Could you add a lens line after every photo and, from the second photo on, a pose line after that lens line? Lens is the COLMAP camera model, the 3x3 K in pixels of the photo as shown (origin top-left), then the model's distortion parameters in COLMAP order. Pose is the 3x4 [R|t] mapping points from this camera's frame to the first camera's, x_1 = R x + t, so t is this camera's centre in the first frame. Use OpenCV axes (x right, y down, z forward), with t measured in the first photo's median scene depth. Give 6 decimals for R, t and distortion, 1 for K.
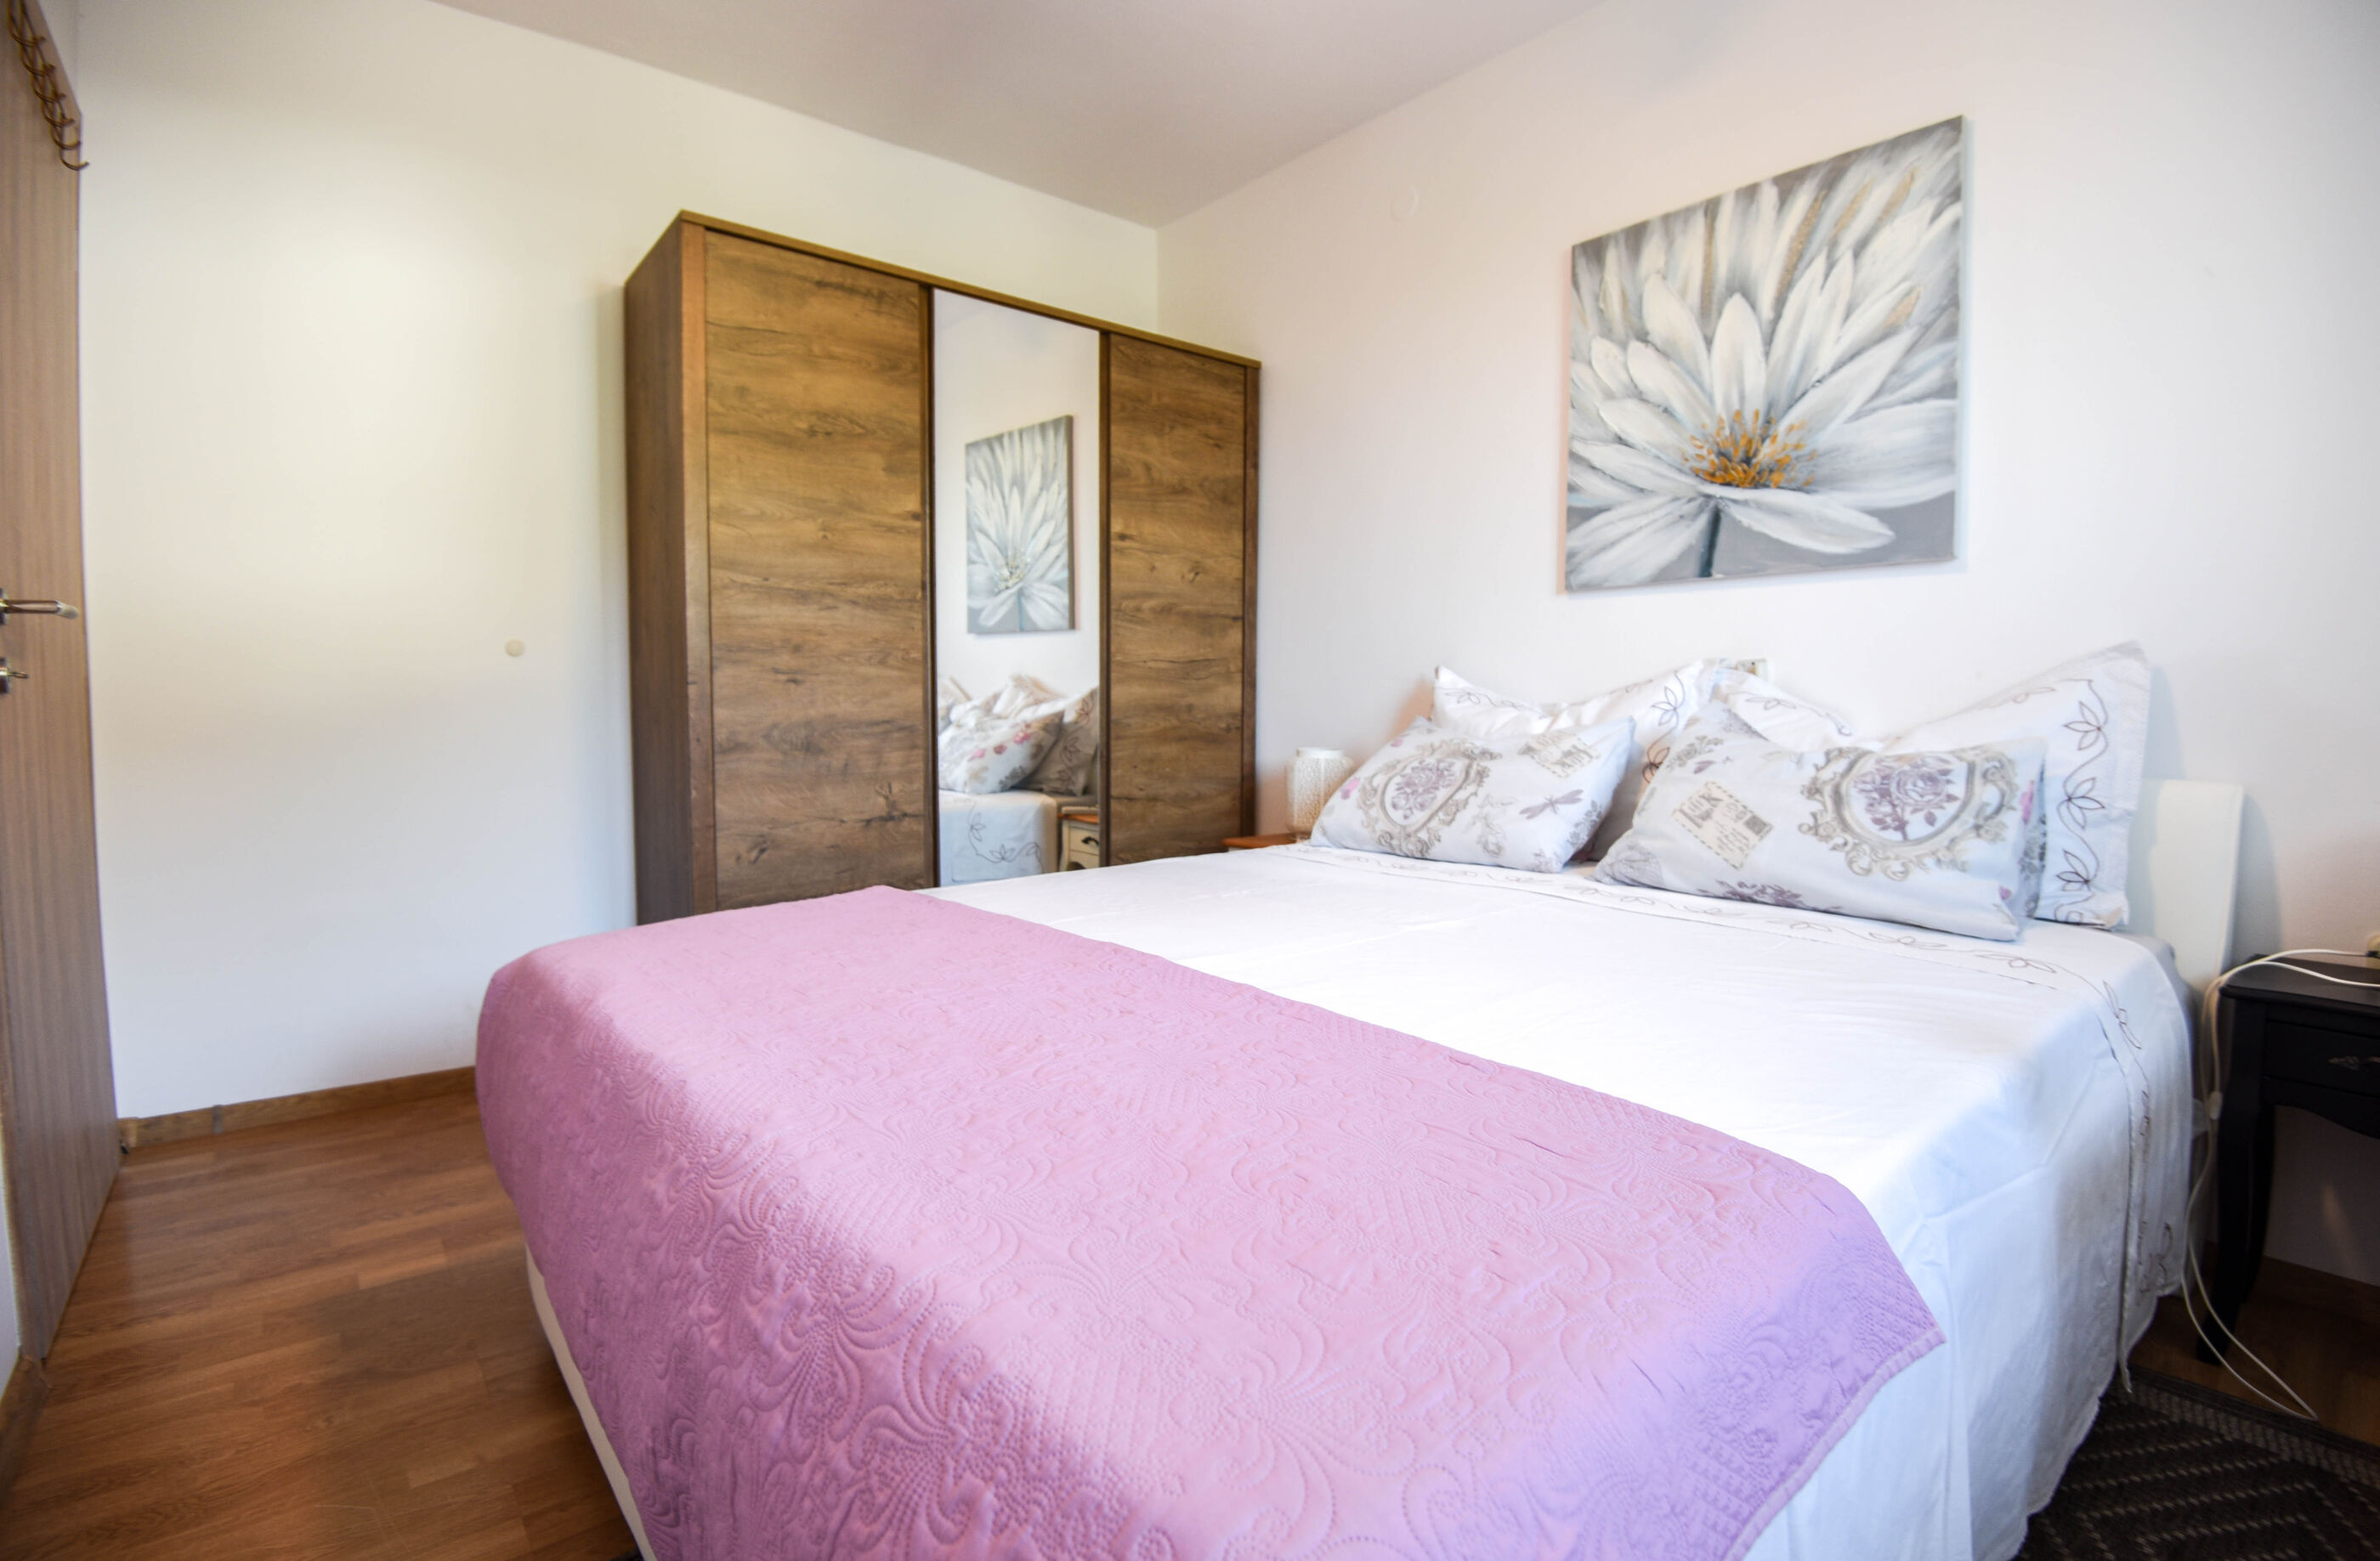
lens RADIAL K [[1155.5, 0, 1190.0], [0, 1155.5, 780.5], [0, 0, 1]] dist [-0.002527, -0.039757]
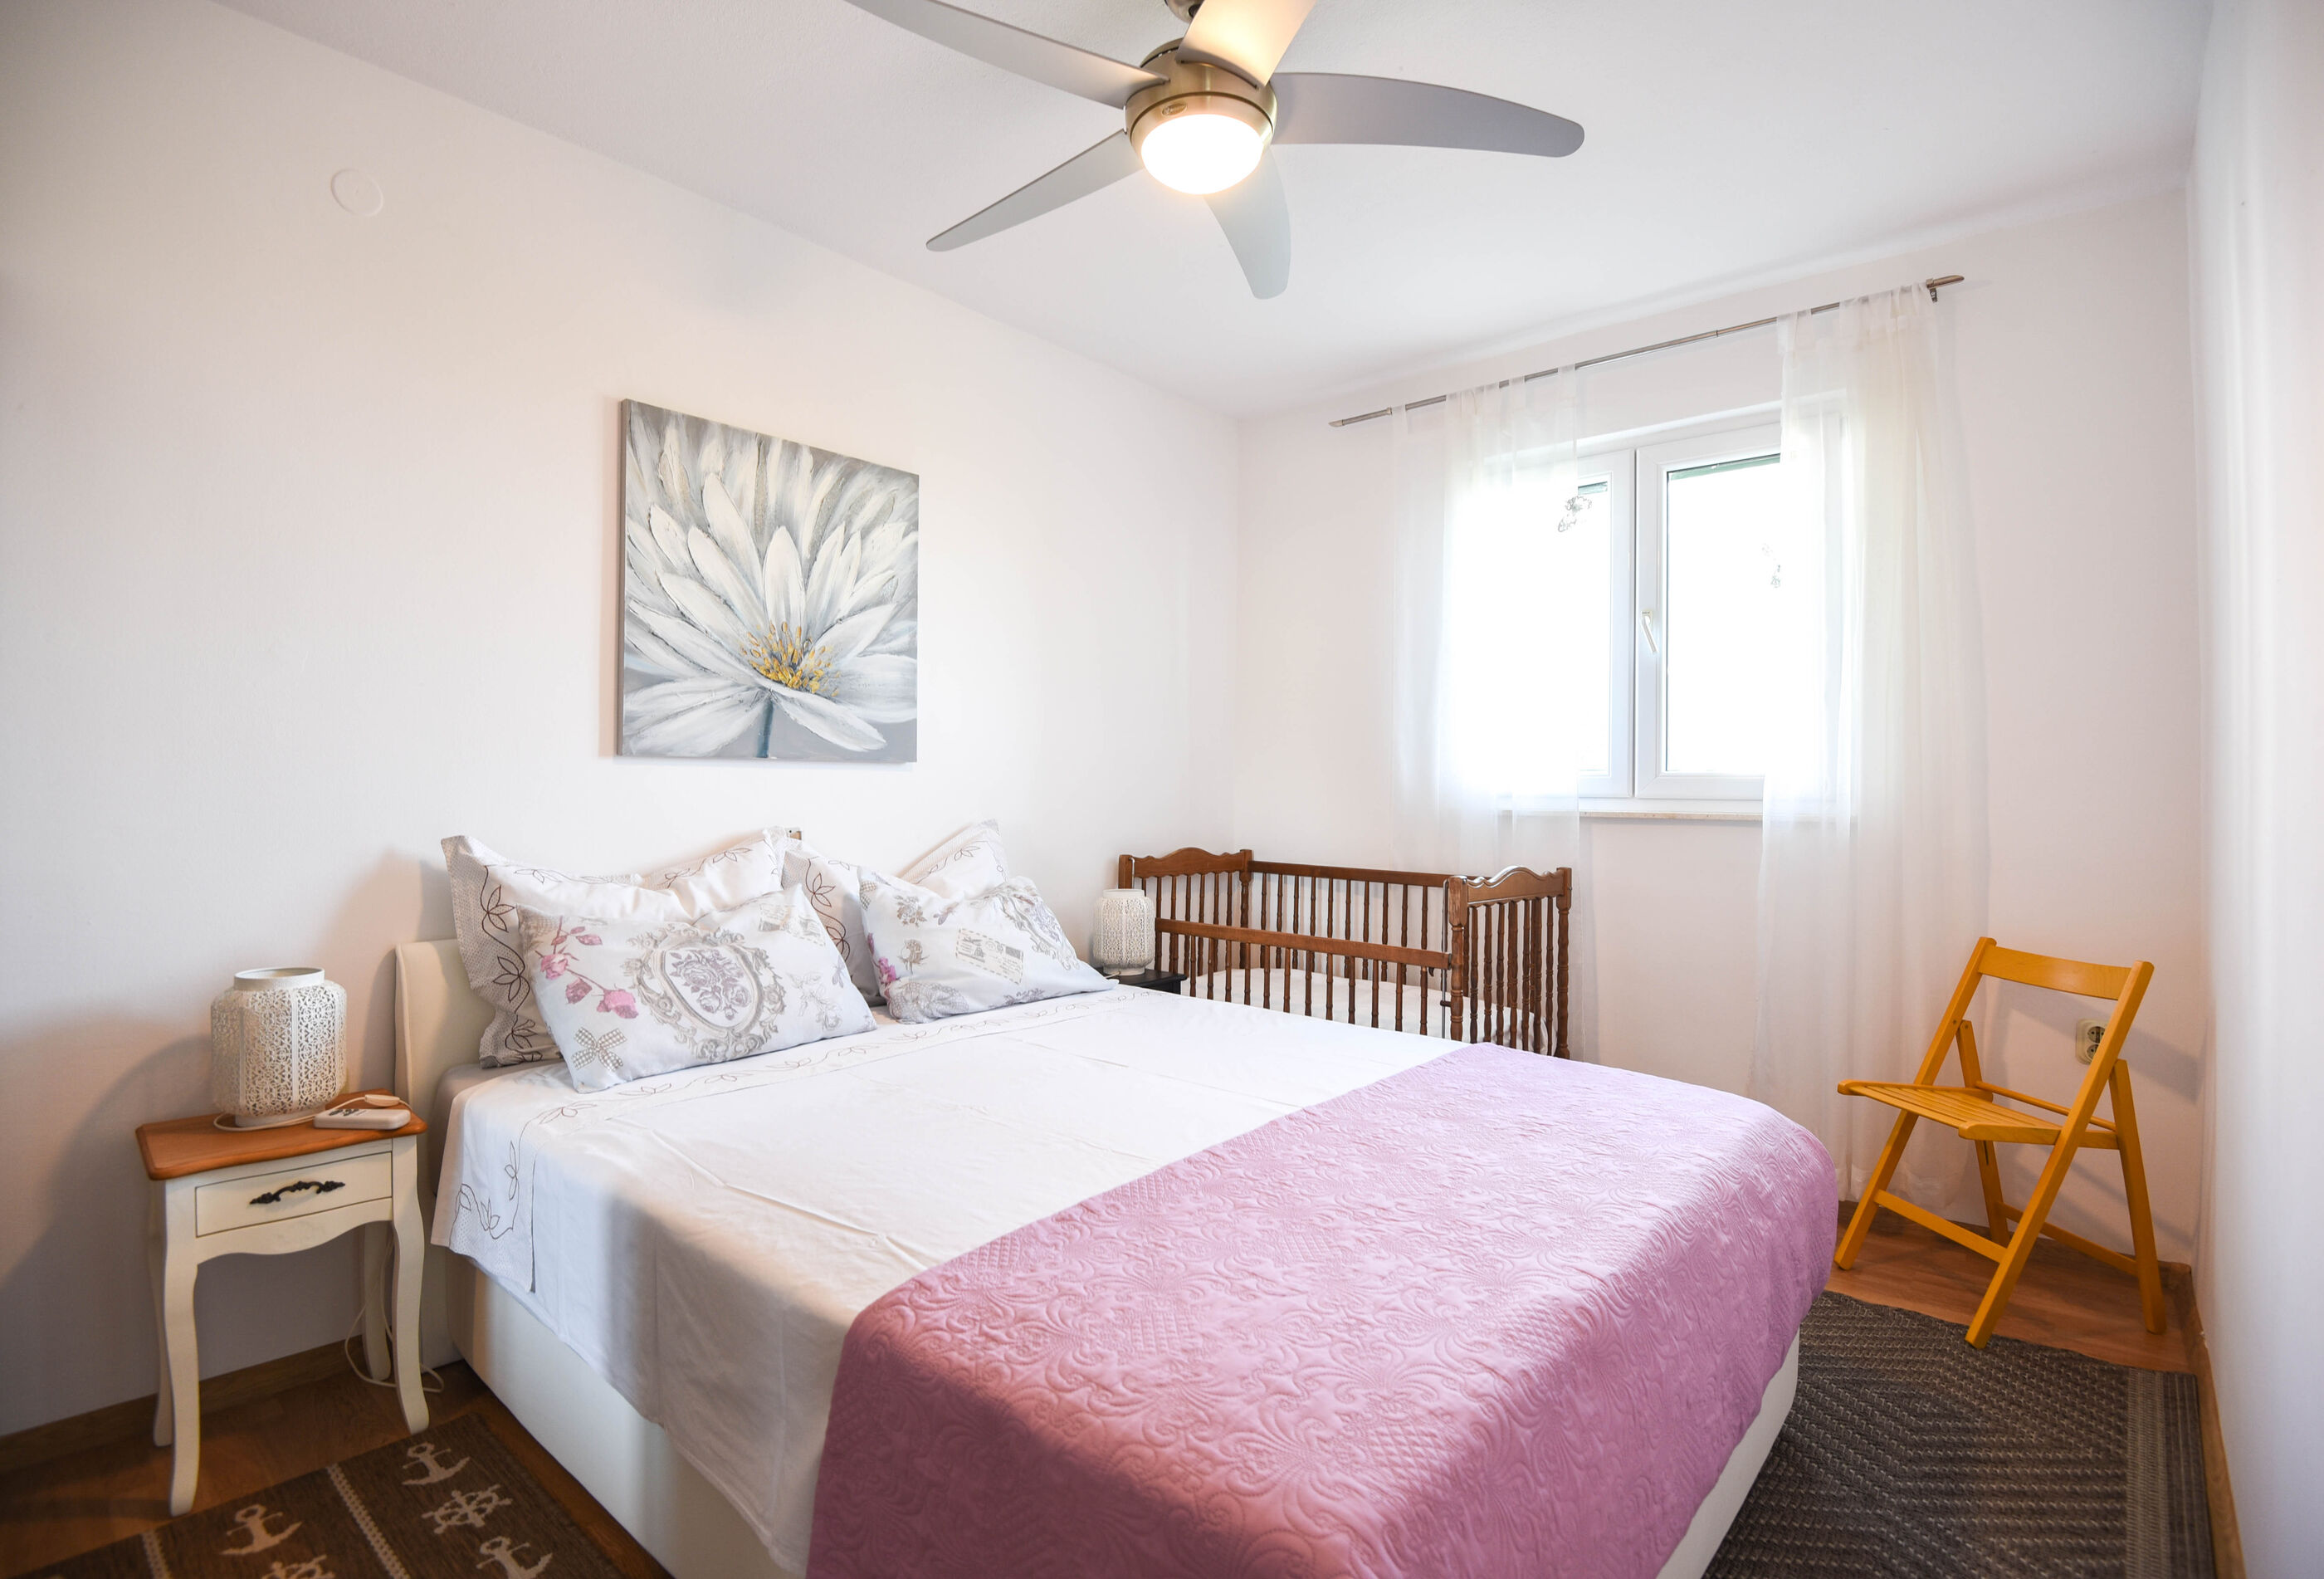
lens RADIAL K [[1109.0, 0, 1162.0], [0, 1109.0, 789.5], [0, 0, 1]] dist [0.002155, 0.000079]
pose [[-0.194867, -0.006152, 0.980810, -0.751322], [0.053926, 0.998401, 0.016977, -0.146919], [-0.979346, 0.056200, -0.194224, 0.855955]]
